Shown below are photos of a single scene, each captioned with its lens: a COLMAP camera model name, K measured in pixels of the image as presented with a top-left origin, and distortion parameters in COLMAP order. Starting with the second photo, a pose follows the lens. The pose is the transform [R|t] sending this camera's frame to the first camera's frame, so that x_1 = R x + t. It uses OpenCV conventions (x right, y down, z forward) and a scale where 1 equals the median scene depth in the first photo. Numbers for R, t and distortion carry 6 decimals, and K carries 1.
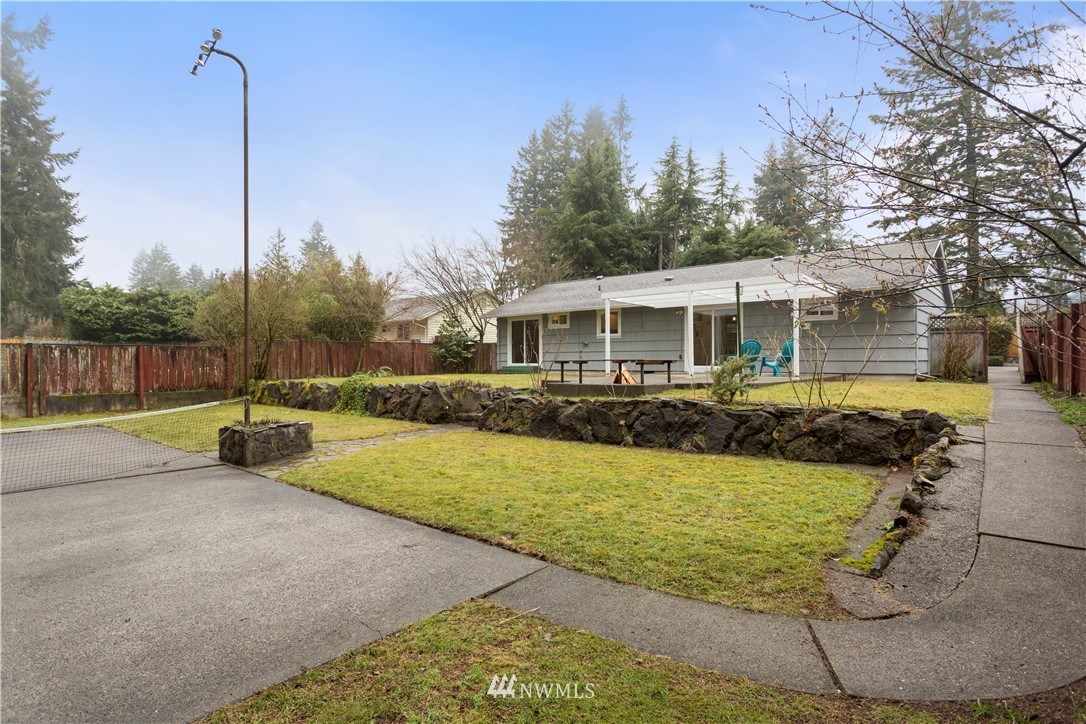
lens RADIAL K [[603.8, 0, 536.3], [0, 603.8, 362.6], [0, 0, 1]] dist [0.002087, 0.005087]
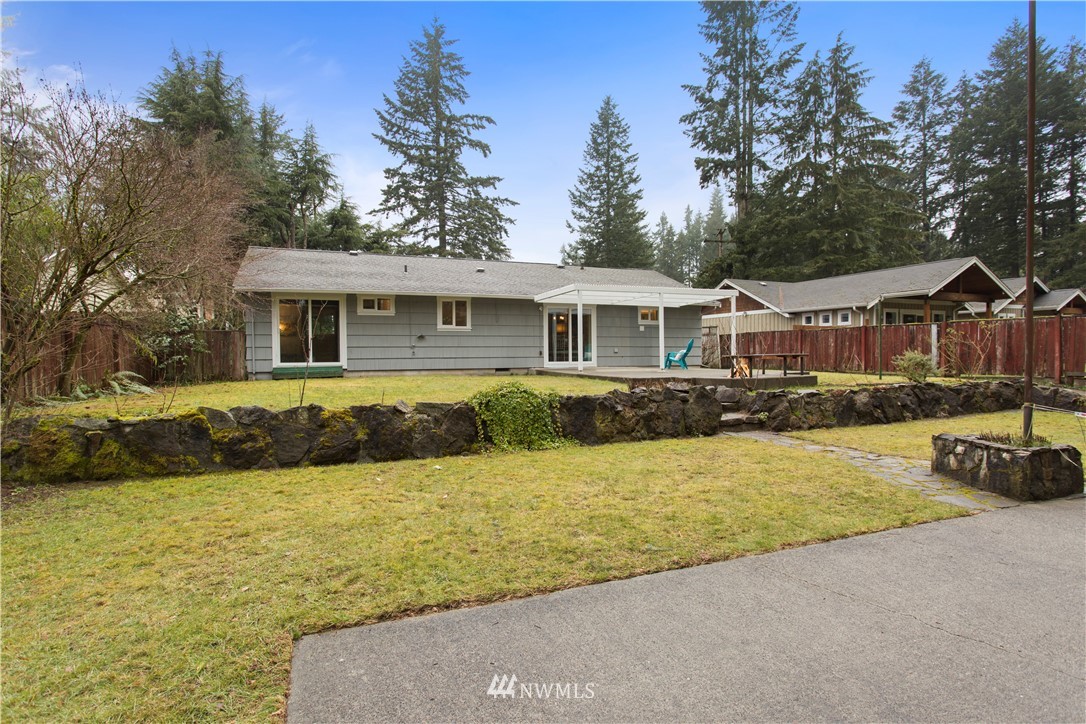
lens RADIAL K [[603.8, 0, 538.4], [0, 603.8, 355.1], [0, 0, 1]] dist [0.002087, 0.005087]
pose [[0.386752, -0.000189, 0.922184, -0.560093], [0.010073, 0.999941, -0.004020, -0.002066], [-0.922129, 0.010844, 0.386731, 0.510077]]
